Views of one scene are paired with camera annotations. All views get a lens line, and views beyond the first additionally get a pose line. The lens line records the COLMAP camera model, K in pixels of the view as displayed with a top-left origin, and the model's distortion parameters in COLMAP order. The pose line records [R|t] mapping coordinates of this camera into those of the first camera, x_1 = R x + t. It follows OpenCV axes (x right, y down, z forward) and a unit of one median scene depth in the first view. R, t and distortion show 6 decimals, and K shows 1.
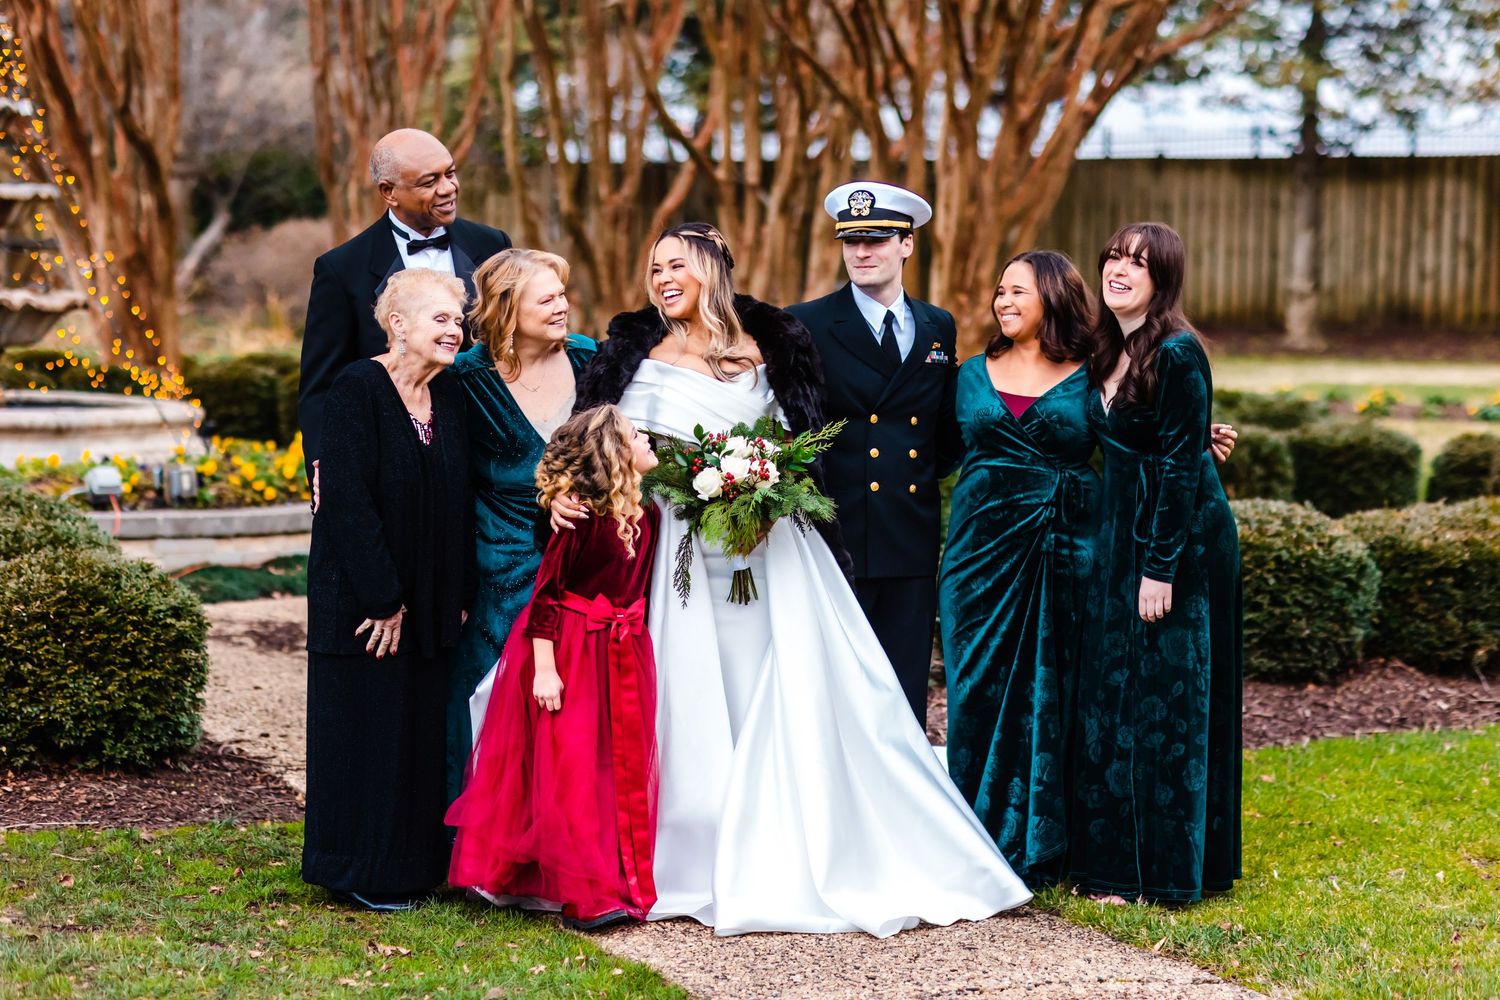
lens RADIAL K [[3397.8, 0, 750.0], [0, 3397.8, 500.0], [0, 0, 1]] dist [0.004449, 0.026491]
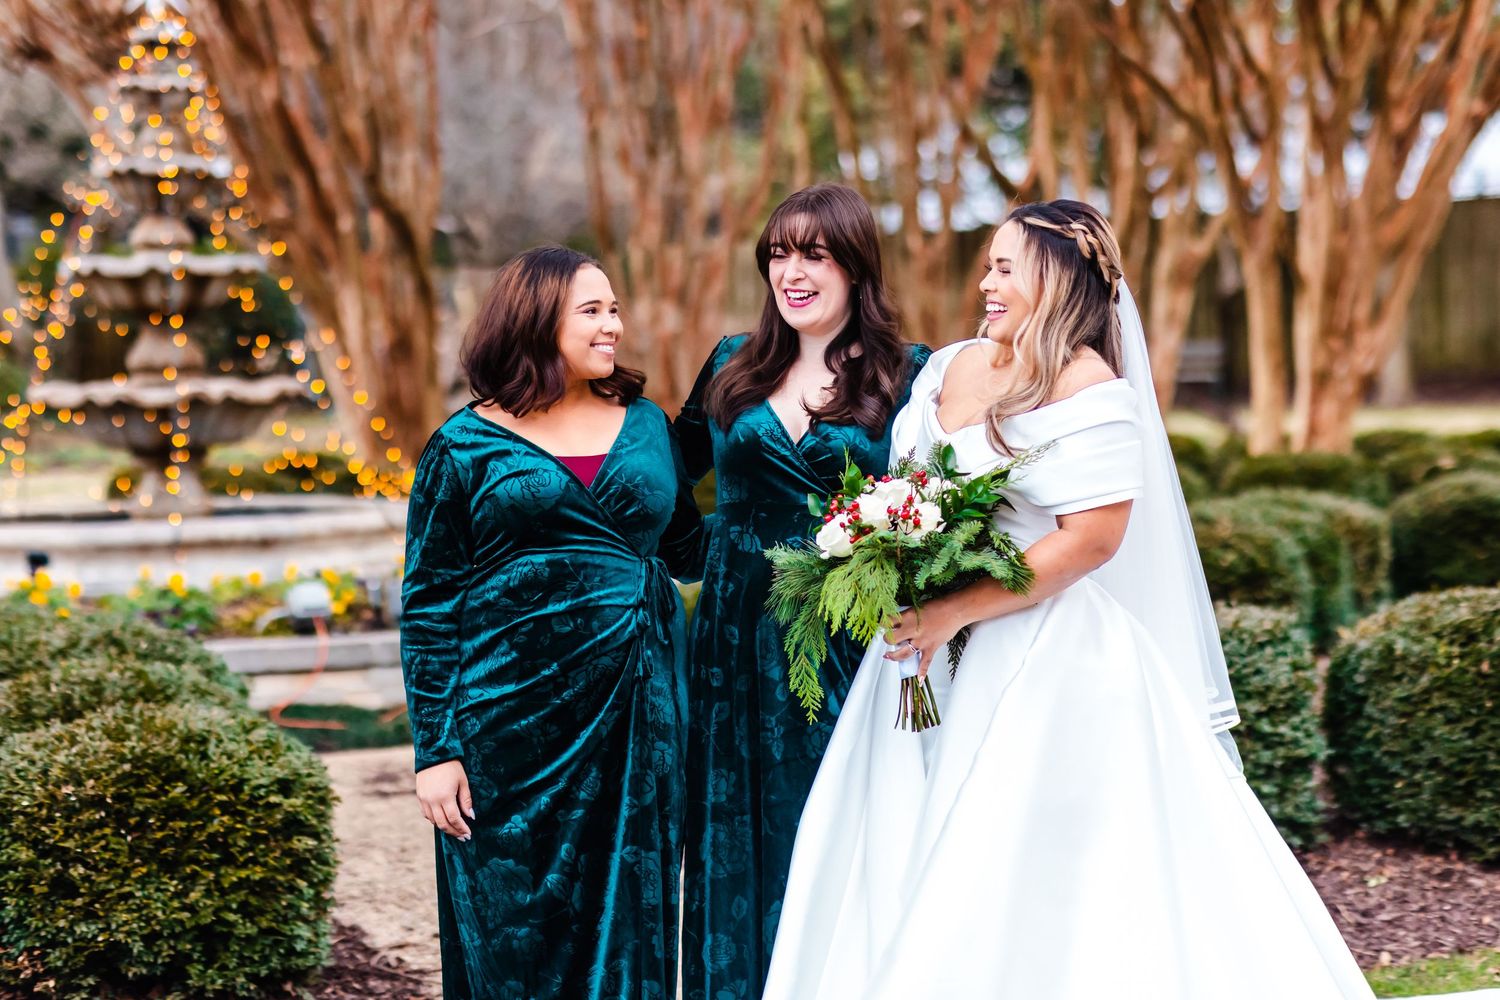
lens RADIAL K [[3397.8, 0, 750.0], [0, 3397.8, 500.0], [0, 0, 1]] dist [0.004449, 0.026491]
pose [[0.993253, -0.042767, -0.107793, 0.013345], [0.040024, 0.998821, -0.027488, -0.004676], [0.108842, 0.022988, 0.993793, 0.278080]]
